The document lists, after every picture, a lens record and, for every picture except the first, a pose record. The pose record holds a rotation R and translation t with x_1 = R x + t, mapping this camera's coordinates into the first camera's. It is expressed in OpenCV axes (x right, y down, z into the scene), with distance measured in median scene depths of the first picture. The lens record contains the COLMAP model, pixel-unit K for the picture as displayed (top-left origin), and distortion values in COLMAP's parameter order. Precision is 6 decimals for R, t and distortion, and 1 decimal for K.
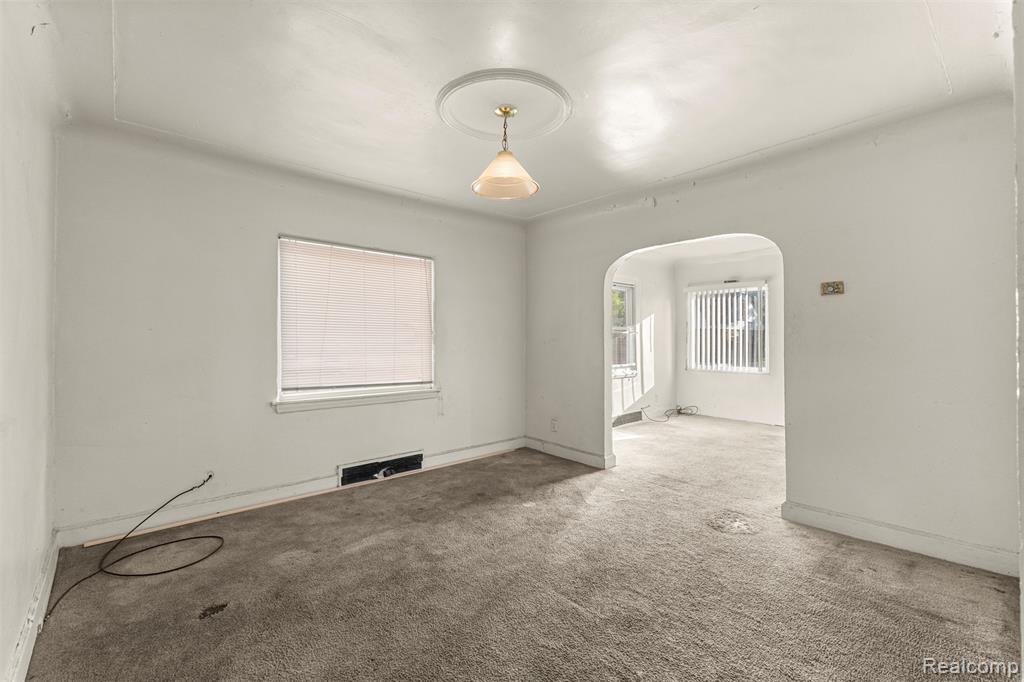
lens RADIAL K [[441.8, 0, 513.1], [0, 441.8, 334.2], [0, 0, 1]] dist [0.003145, 0.000164]
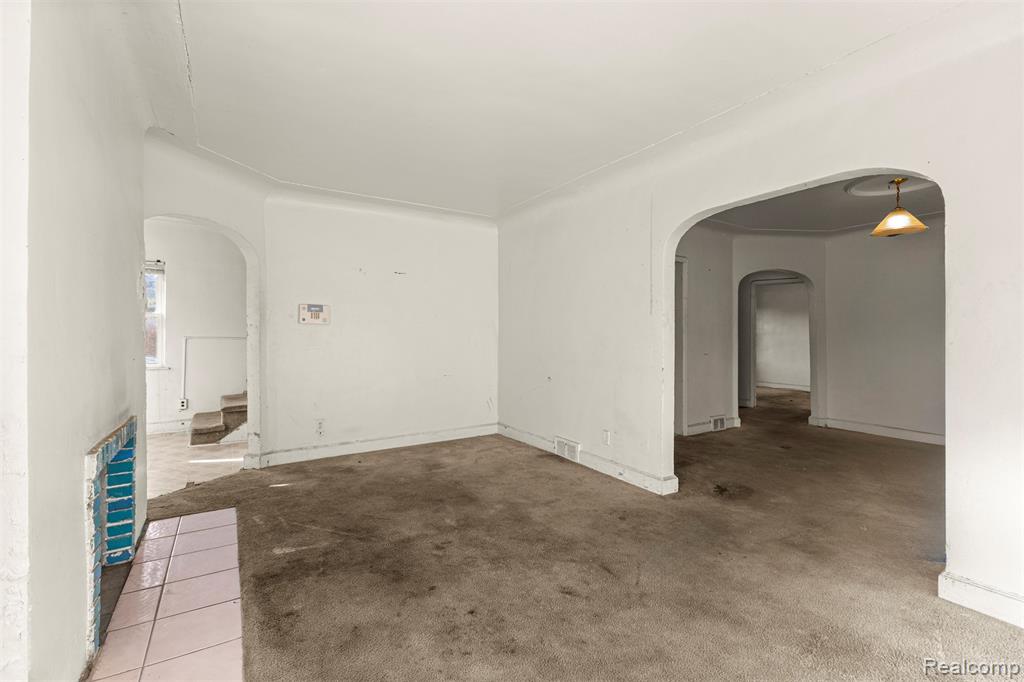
lens RADIAL K [[441.8, 0, 513.1], [0, 441.8, 334.2], [0, 0, 1]] dist [0.003145, 0.000164]
pose [[-0.988358, -0.001678, 0.152139, 0.614522], [-0.003998, 0.999880, -0.014940, 0.030015], [-0.152096, -0.015374, -0.988246, 1.553414]]
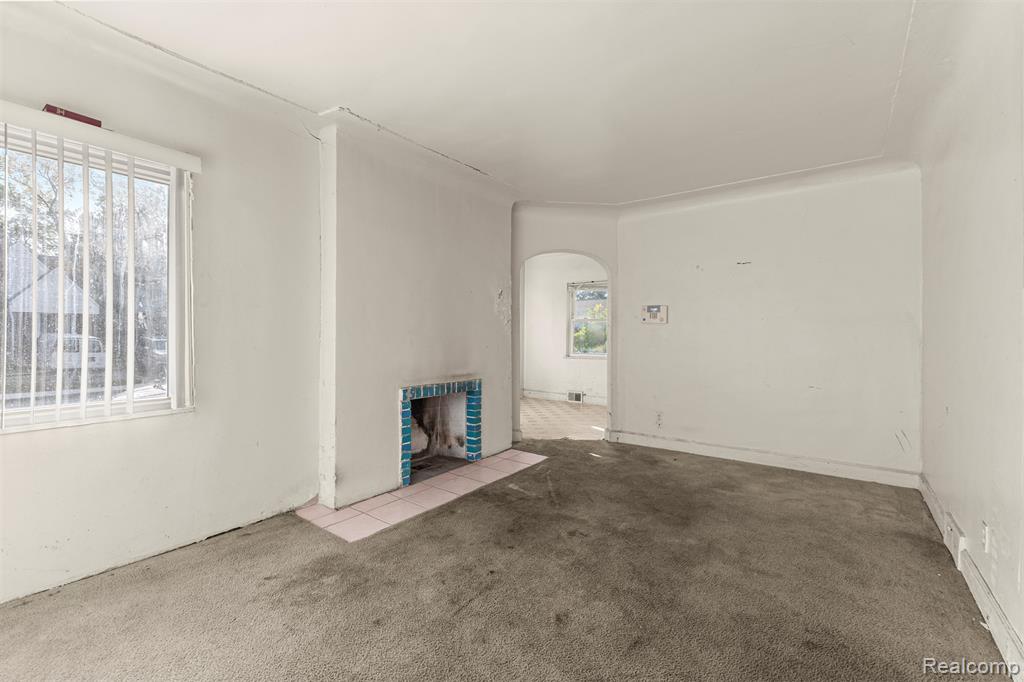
lens RADIAL K [[441.8, 0, 513.1], [0, 441.8, 334.2], [0, 0, 1]] dist [0.003145, 0.000164]
pose [[-0.208310, -0.003337, 0.978057, 0.226115], [-0.020839, 0.999782, -0.001028, 0.028770], [-0.977841, -0.020596, -0.208334, 1.209420]]
